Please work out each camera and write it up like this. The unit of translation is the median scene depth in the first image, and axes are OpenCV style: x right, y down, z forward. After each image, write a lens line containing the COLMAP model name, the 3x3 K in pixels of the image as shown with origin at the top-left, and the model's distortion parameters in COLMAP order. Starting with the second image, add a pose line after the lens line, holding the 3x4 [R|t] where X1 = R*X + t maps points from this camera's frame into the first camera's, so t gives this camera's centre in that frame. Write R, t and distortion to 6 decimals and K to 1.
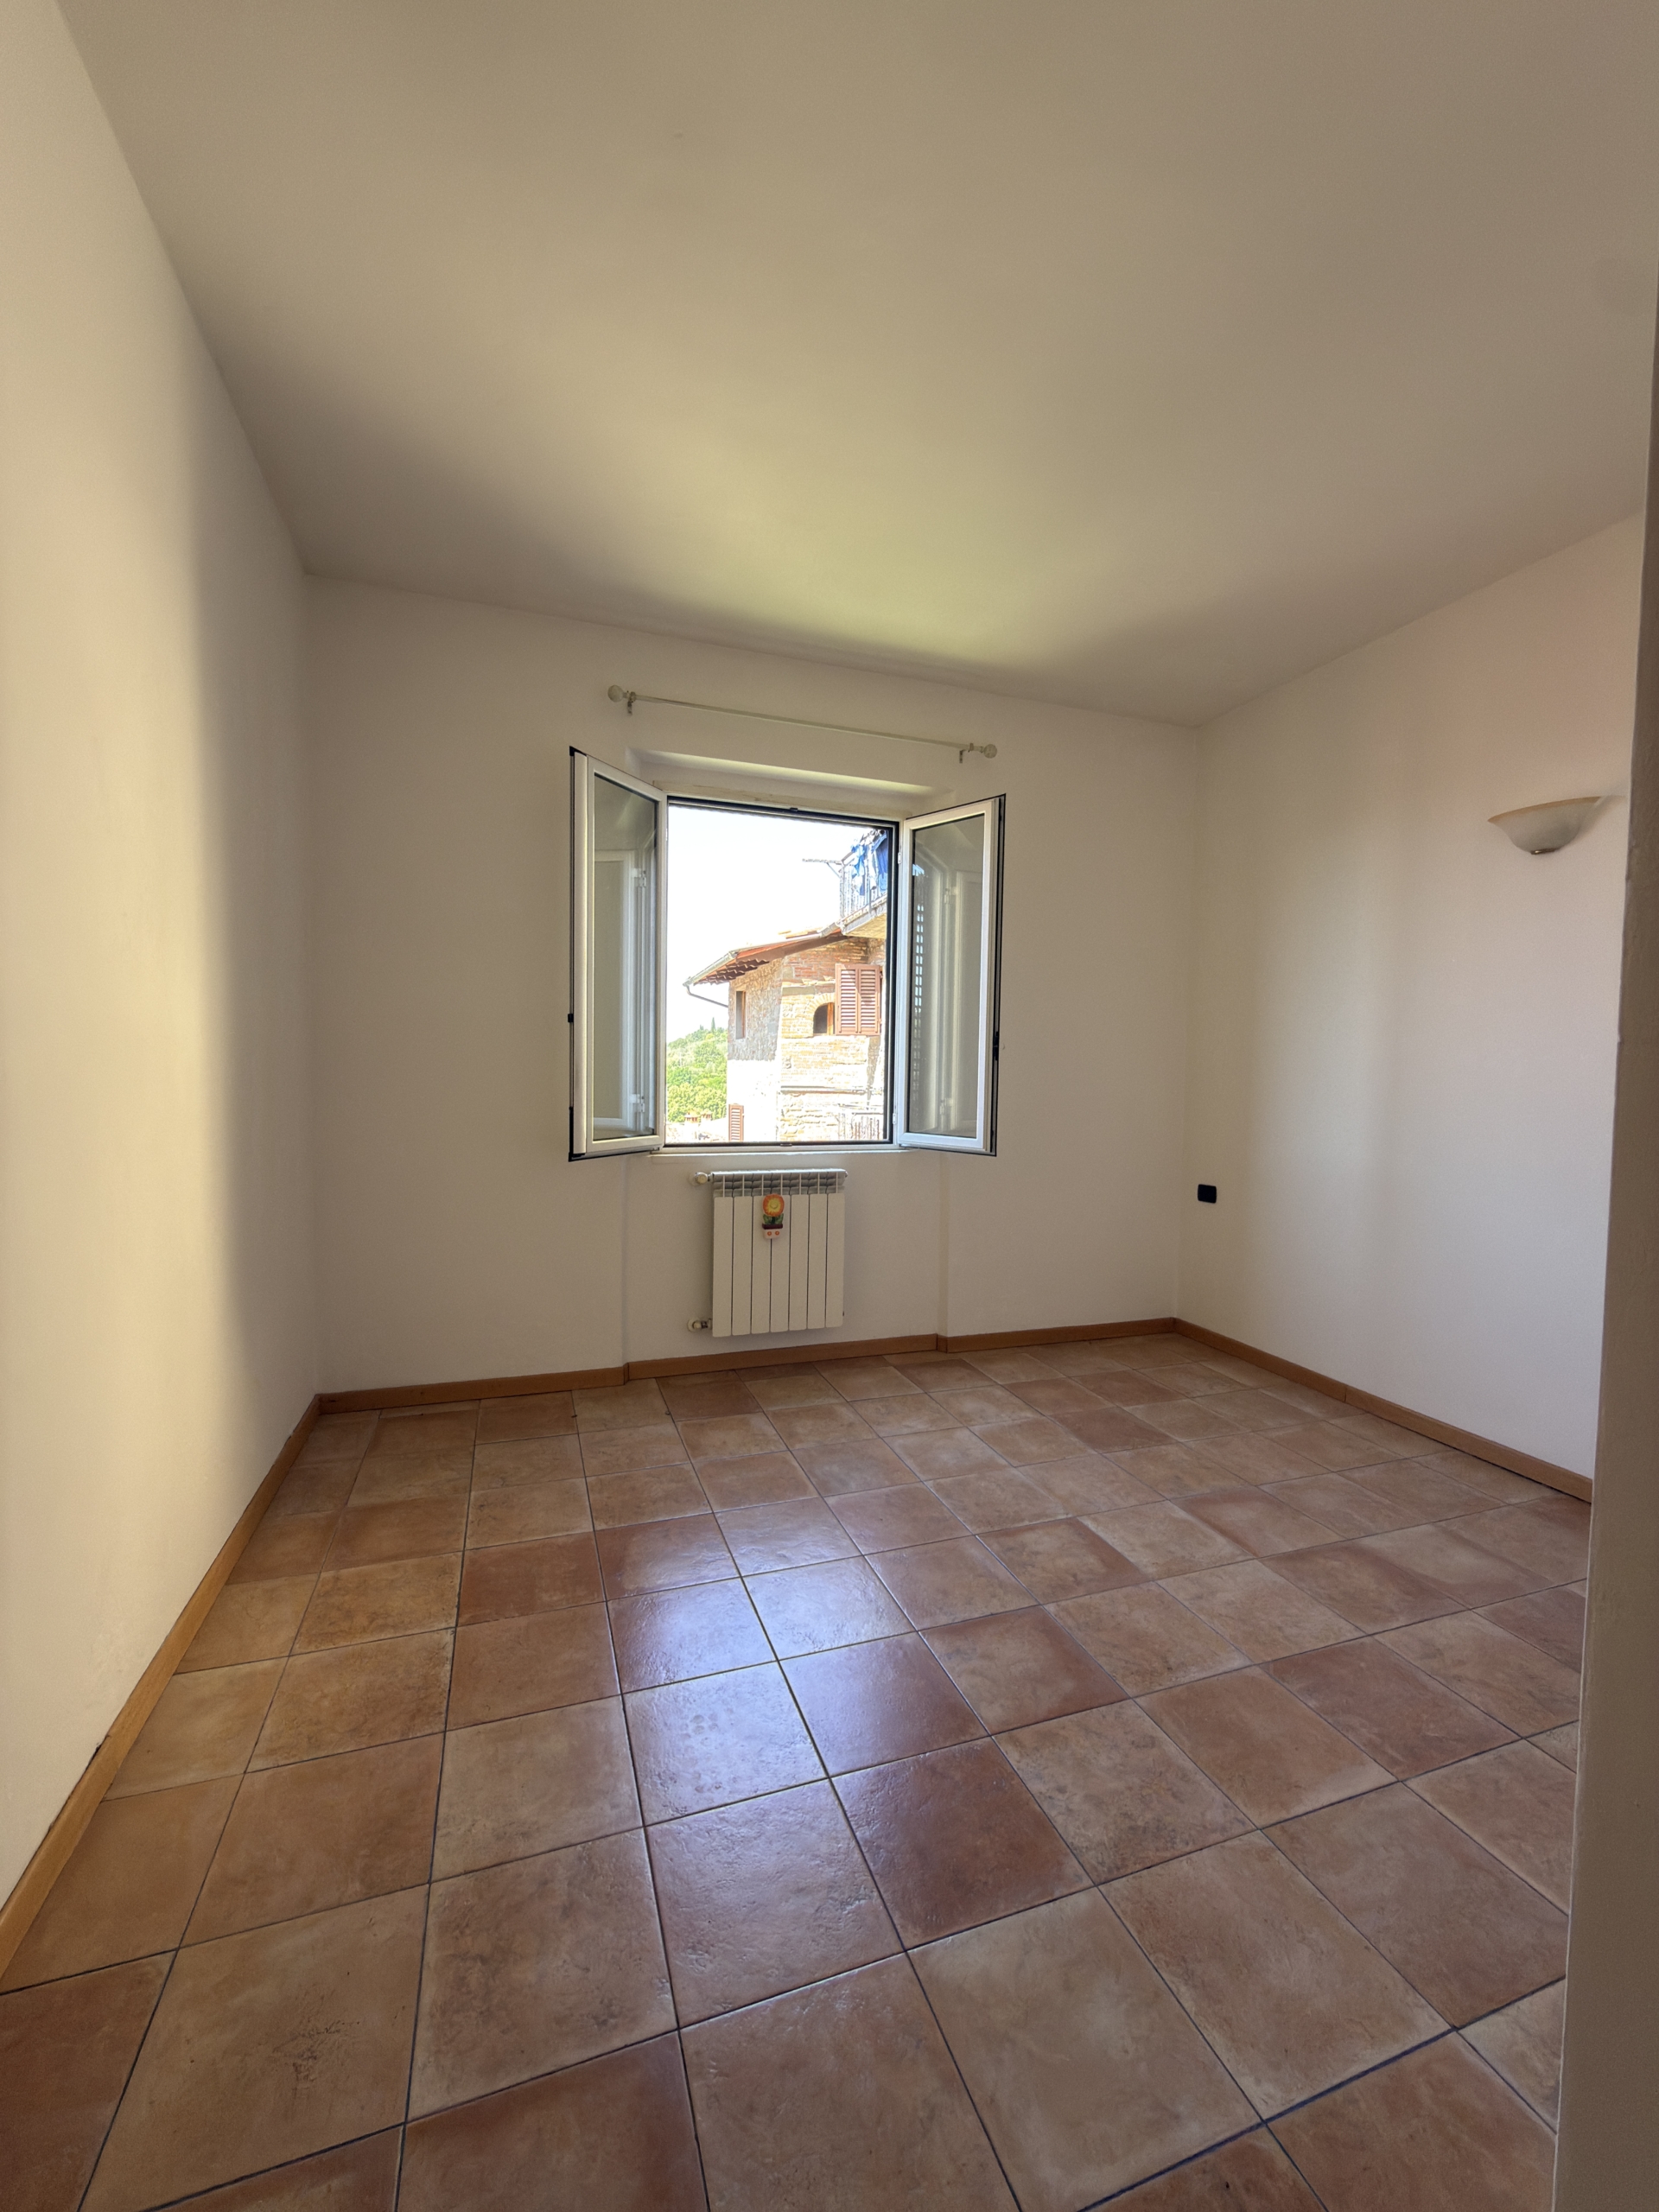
lens RADIAL K [[881.1, 0, 826.6], [0, 881.1, 1109.2], [0, 0, 1]] dist [-0.000647, 0.000056]
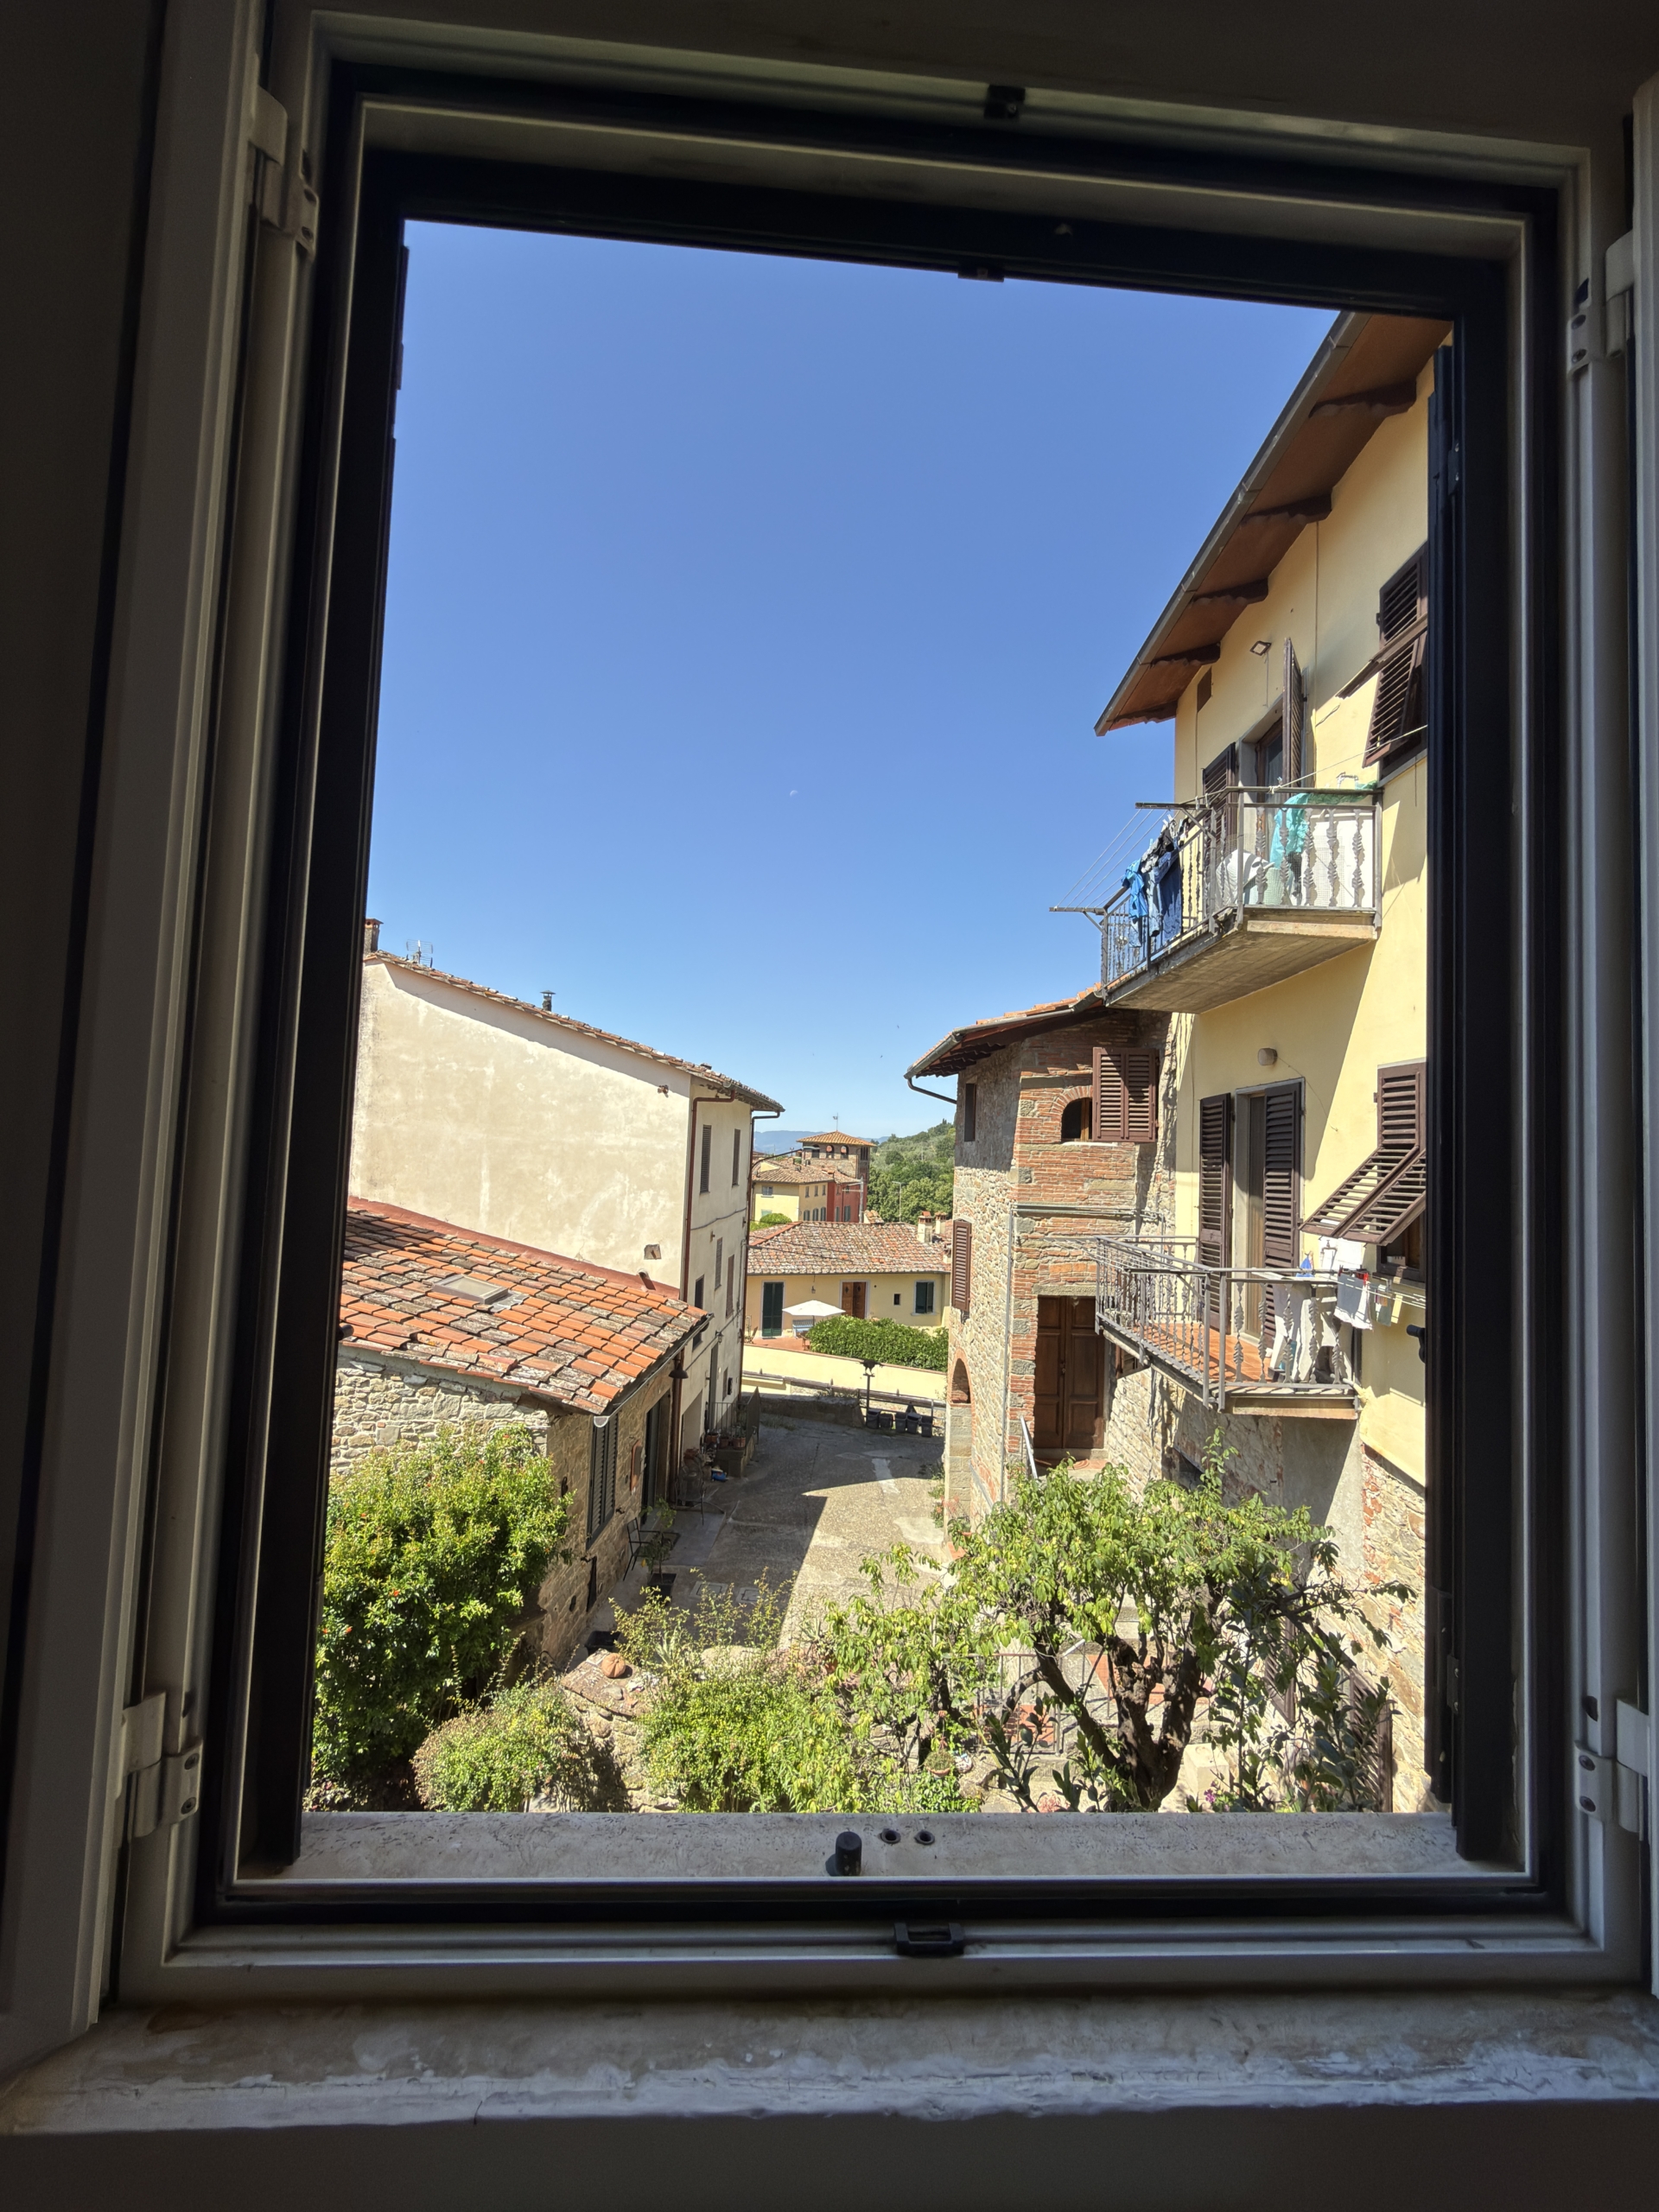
lens RADIAL K [[881.1, 0, 826.6], [0, 881.1, 1109.2], [0, 0, 1]] dist [-0.000647, 0.000056]
pose [[0.963018, 0.009155, -0.269282, -0.005673], [-0.037976, 0.994058, -0.102015, -0.024958], [0.266748, 0.108469, 0.957643, 0.208203]]
